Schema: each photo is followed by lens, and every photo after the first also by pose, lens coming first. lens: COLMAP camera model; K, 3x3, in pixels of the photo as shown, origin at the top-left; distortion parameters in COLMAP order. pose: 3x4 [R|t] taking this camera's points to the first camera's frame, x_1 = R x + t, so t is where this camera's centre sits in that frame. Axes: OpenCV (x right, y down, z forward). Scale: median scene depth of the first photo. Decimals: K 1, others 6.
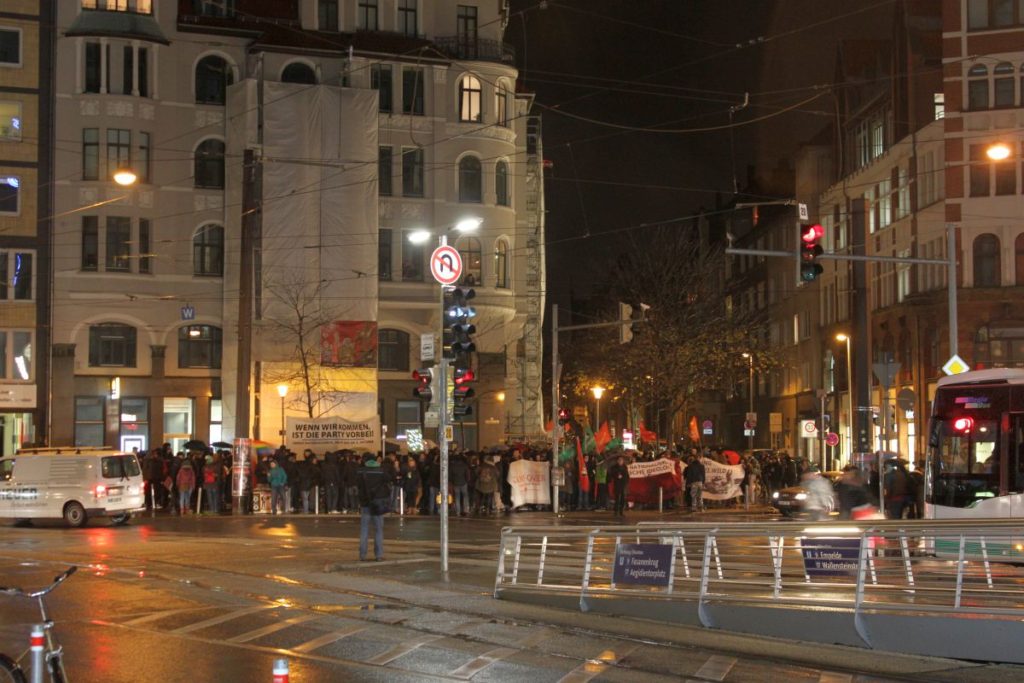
lens RADIAL K [[1903.0, 0, 506.3], [0, 1903.0, 344.0], [0, 0, 1]] dist [0.084902, 0.000000]
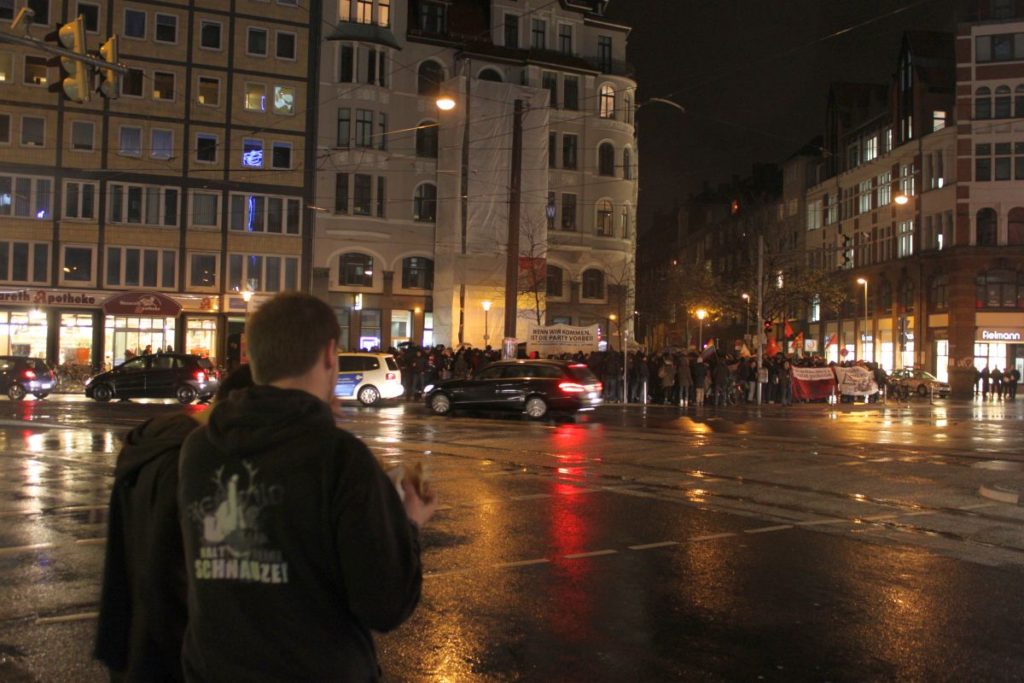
lens RADIAL K [[1068.1, 0, 515.6], [0, 1068.1, 338.8], [0, 0, 1]] dist [-0.064265, 0.000000]
pose [[0.999113, 0.024306, 0.034378, -0.116515], [-0.025559, 0.999007, 0.036495, 0.018598], [-0.033457, -0.037342, 0.998742, 0.238205]]
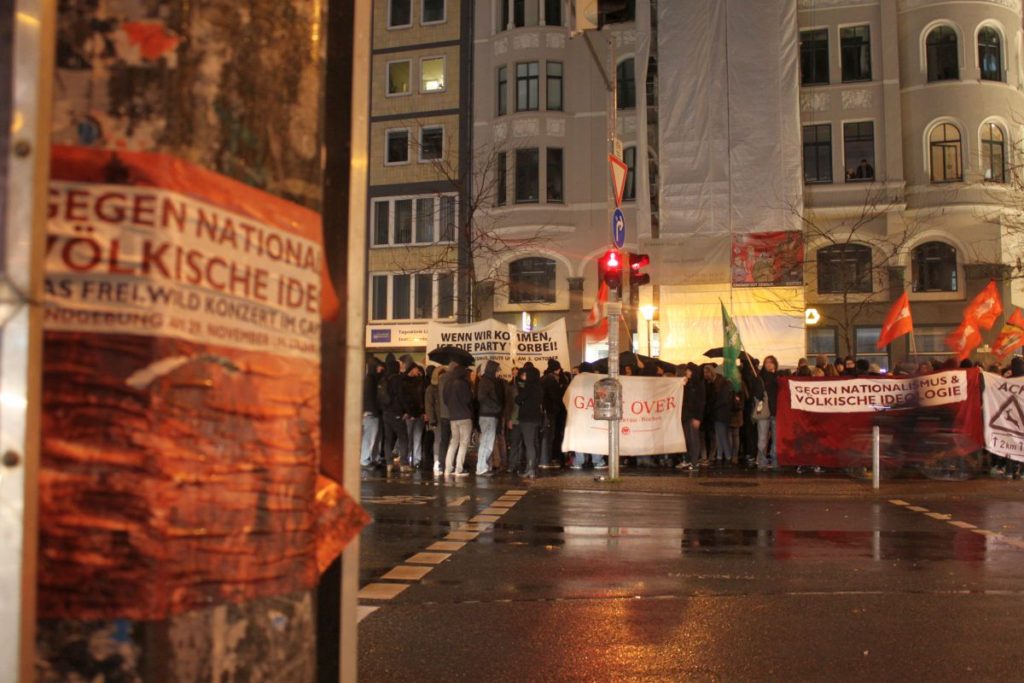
lens RADIAL K [[1006.0, 0, 503.9], [0, 1006.0, 338.6], [0, 0, 1]] dist [-0.081118, 0.000000]
pose [[0.748914, -0.044183, -0.661193, 0.121681], [0.031360, 0.999020, -0.031237, 0.045484], [0.661925, 0.002659, 0.749565, 0.596858]]
